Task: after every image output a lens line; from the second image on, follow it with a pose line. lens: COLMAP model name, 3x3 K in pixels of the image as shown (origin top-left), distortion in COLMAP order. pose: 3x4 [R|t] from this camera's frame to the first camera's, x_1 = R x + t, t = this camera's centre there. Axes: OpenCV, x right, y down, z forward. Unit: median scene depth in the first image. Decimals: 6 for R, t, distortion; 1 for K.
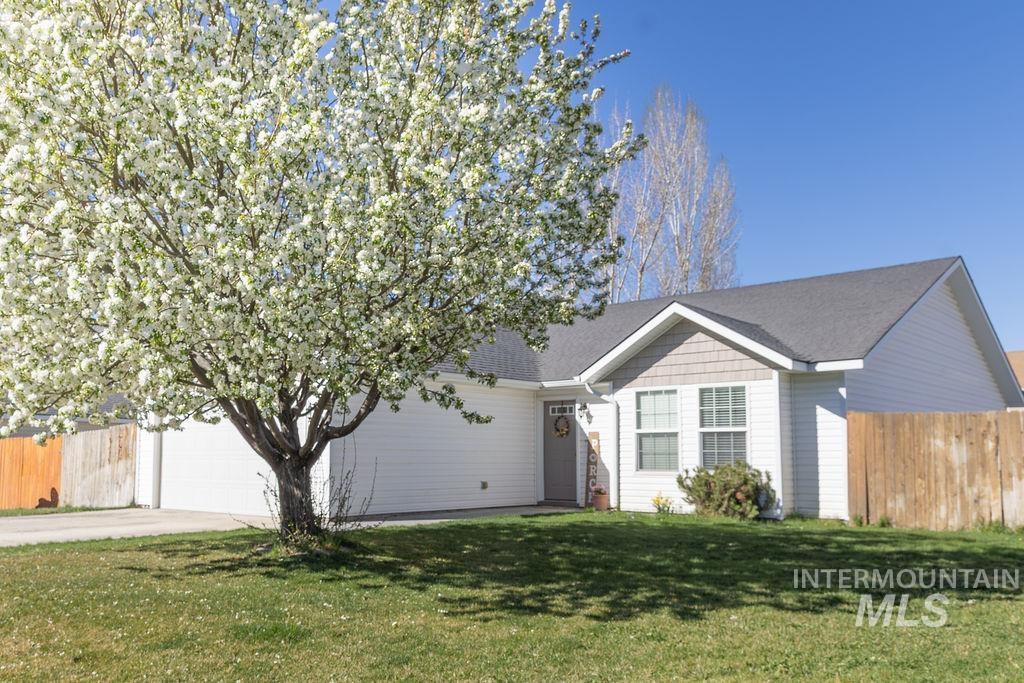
lens RADIAL K [[776.3, 0, 511.9], [0, 776.3, 341.2], [0, 0, 1]] dist [-0.007043, -0.005303]
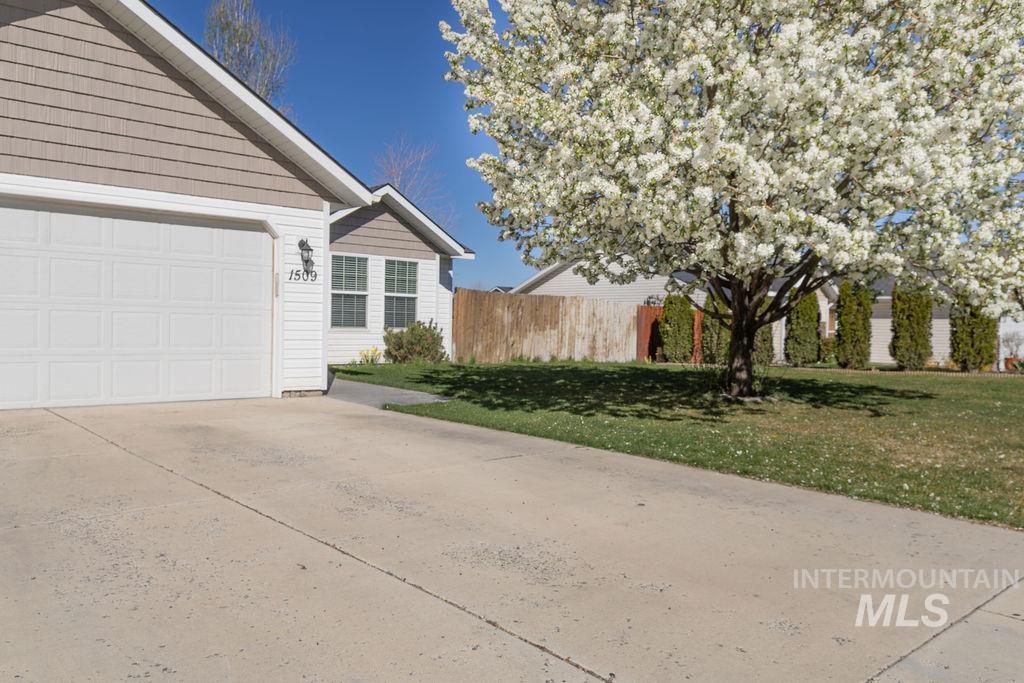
lens RADIAL K [[776.3, 0, 511.8], [0, 776.3, 340.2], [0, 0, 1]] dist [-0.007043, -0.005303]
pose [[0.185520, -0.021403, 0.982407, -0.916574], [-0.169029, 0.984166, 0.053361, 0.087490], [-0.967994, -0.175955, 0.178964, 0.580908]]
